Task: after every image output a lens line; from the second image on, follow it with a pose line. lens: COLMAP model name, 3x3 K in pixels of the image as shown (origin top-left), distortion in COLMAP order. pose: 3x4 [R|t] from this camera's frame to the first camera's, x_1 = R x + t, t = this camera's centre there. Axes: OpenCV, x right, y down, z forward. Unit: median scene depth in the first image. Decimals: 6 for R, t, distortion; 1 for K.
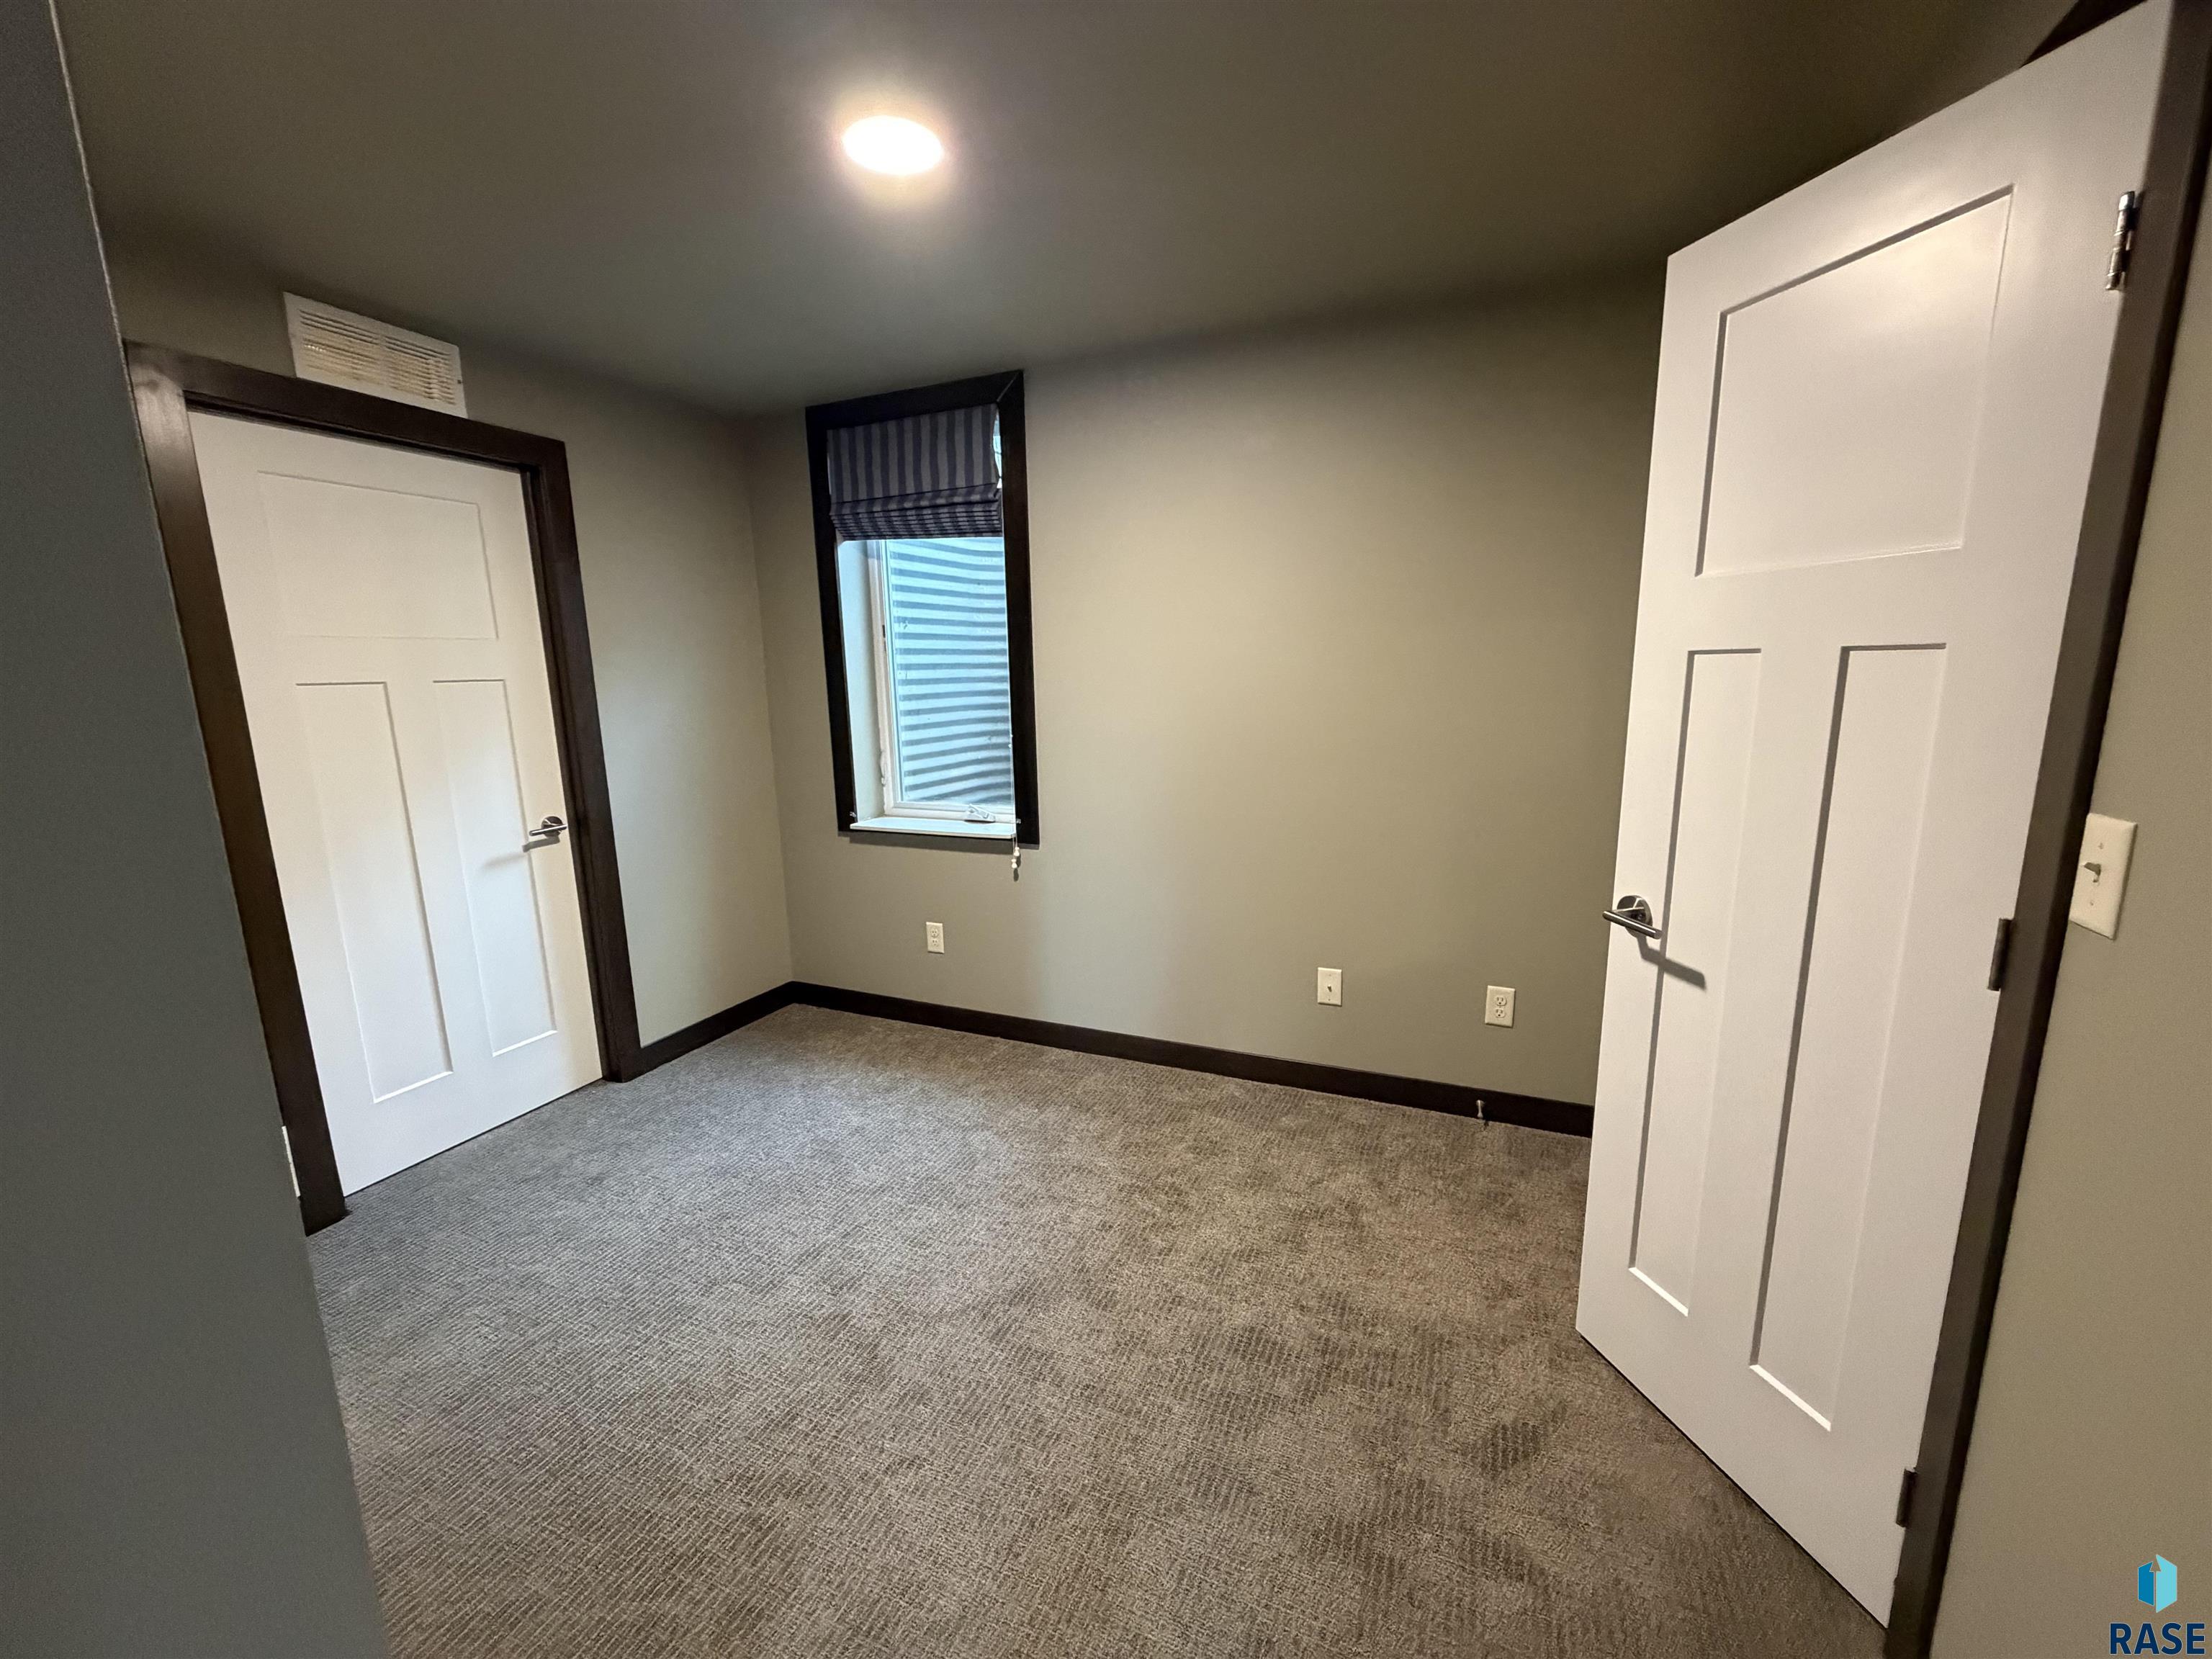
lens RADIAL K [[876.5, 0, 1103.4], [0, 876.5, 834.2], [0, 0, 1]] dist [-0.002488, -0.000367]
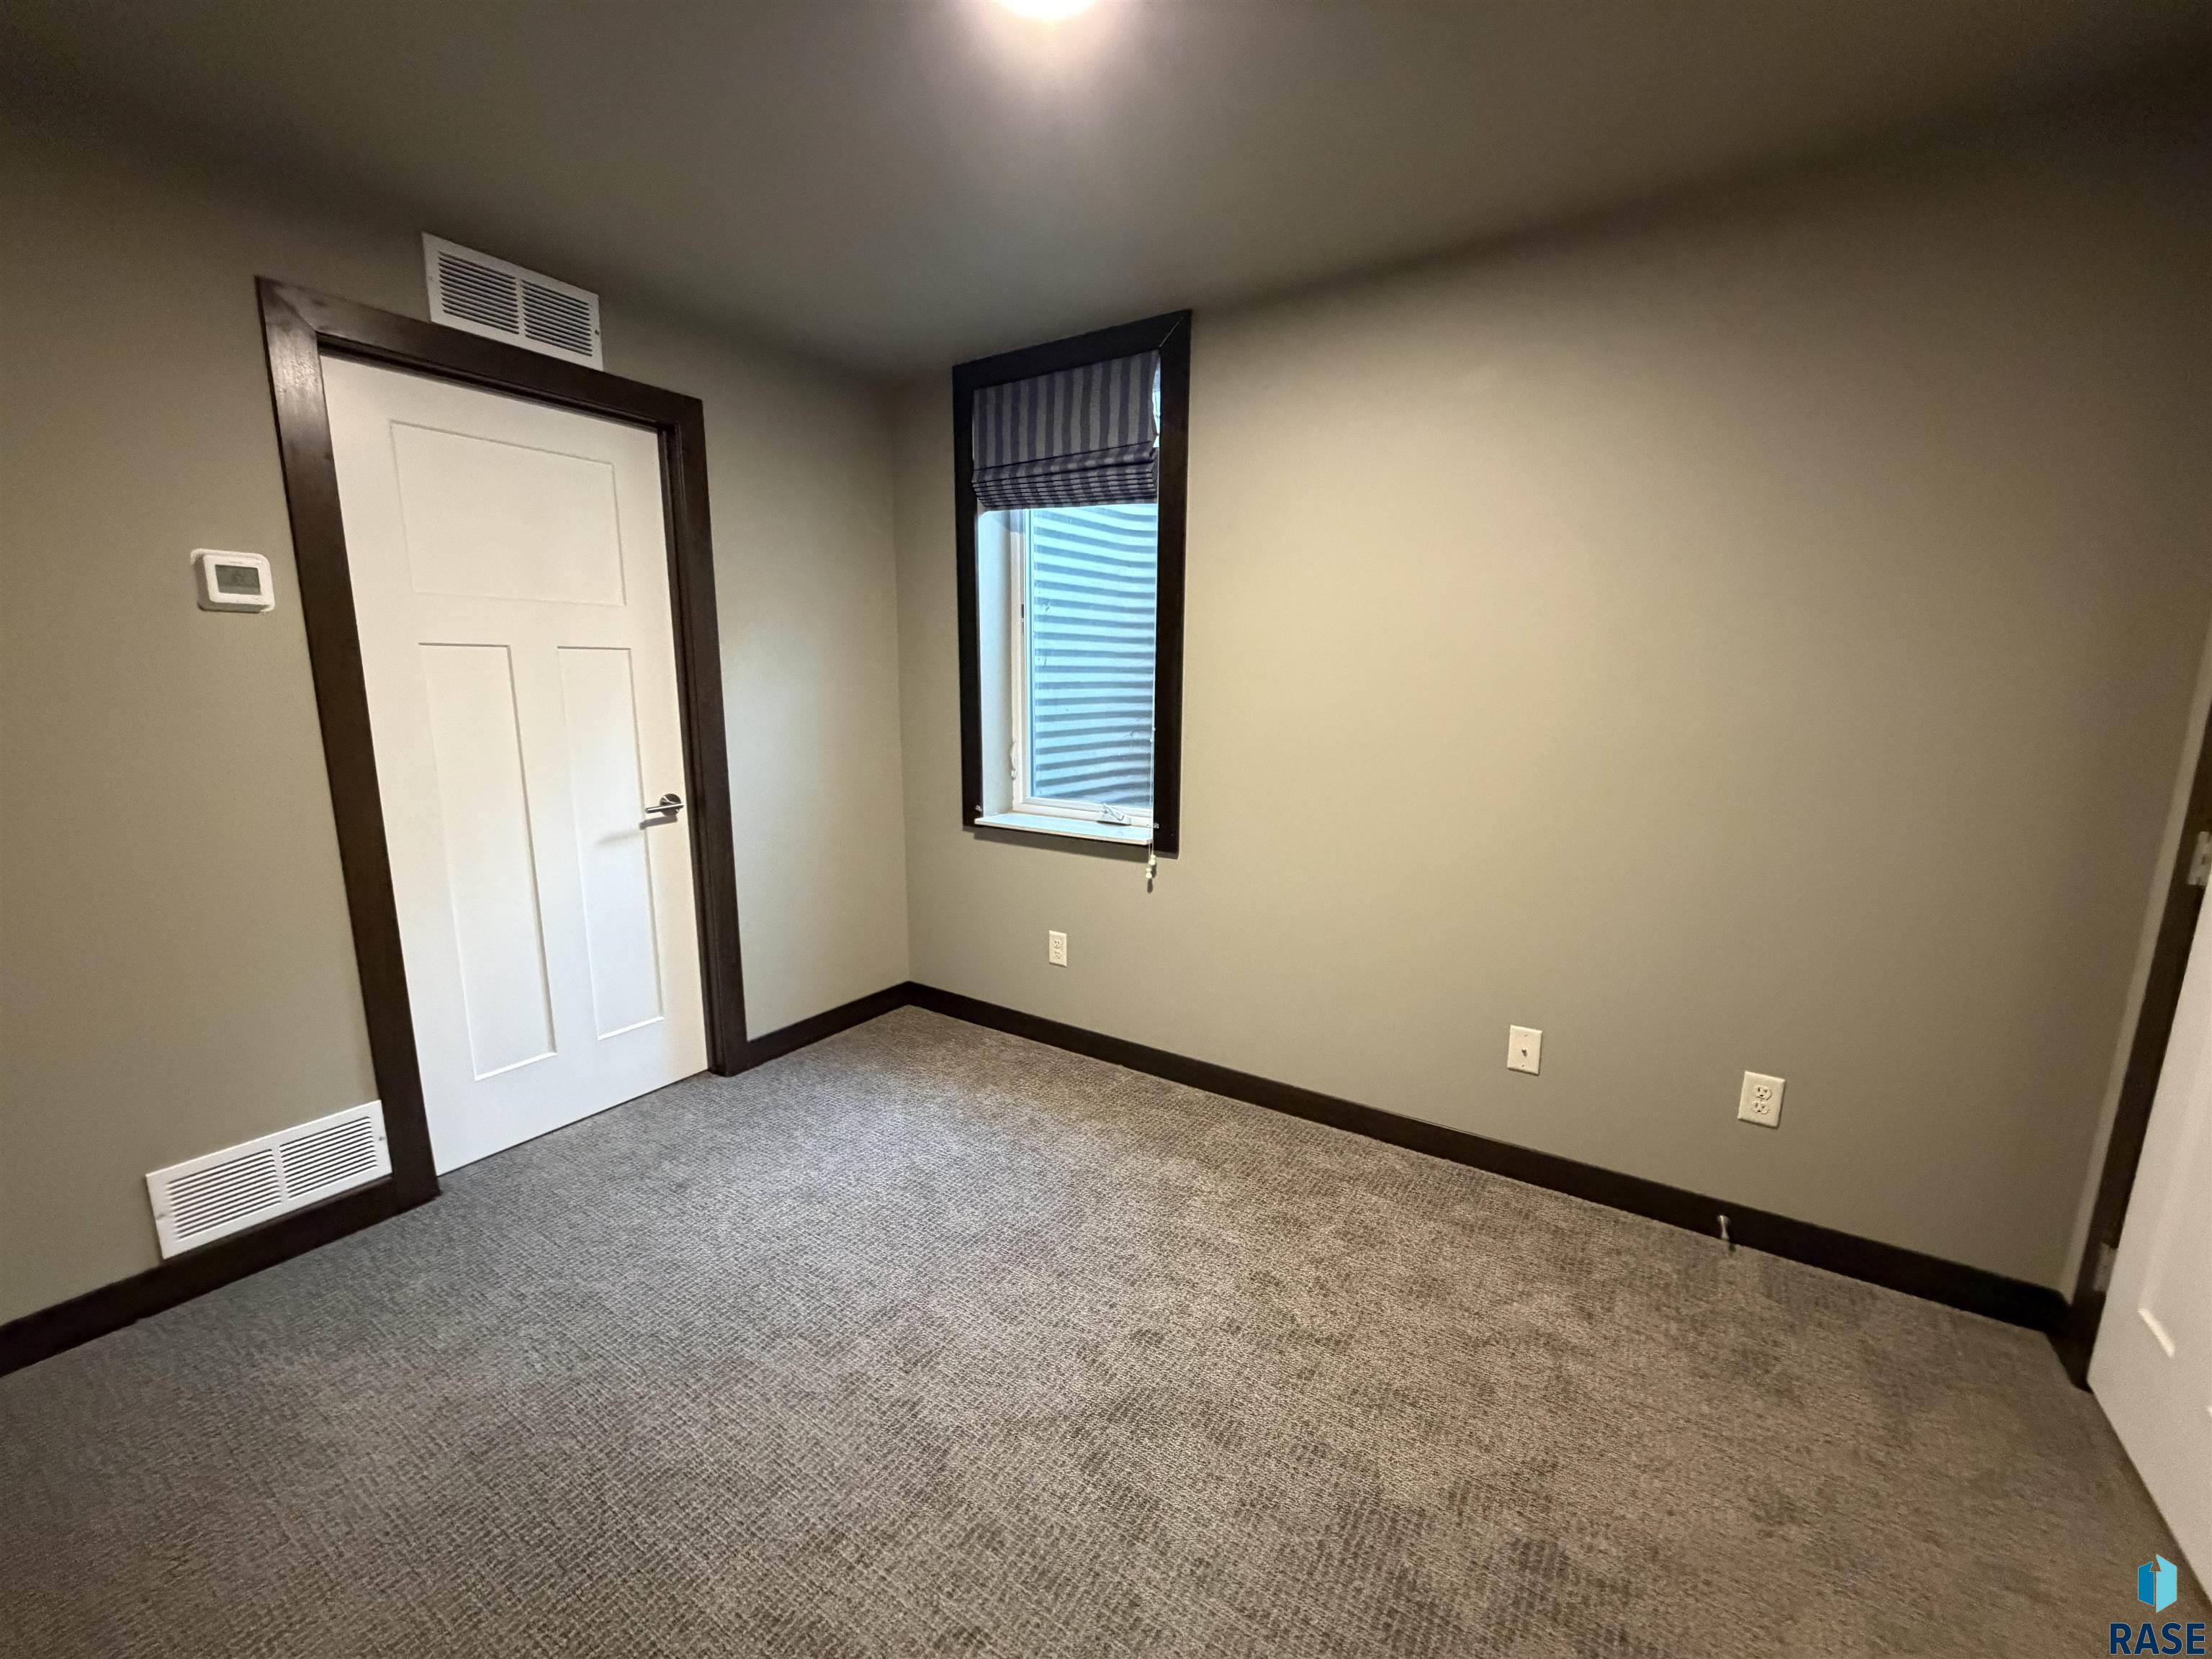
lens RADIAL K [[876.5, 0, 1103.4], [0, 876.5, 834.2], [0, 0, 1]] dist [-0.002488, -0.000367]
pose [[0.985755, 0.056911, -0.158265, -0.010556], [-0.057575, 0.998341, 0.000387, -0.004134], [0.158025, 0.008730, 0.987397, 0.138003]]
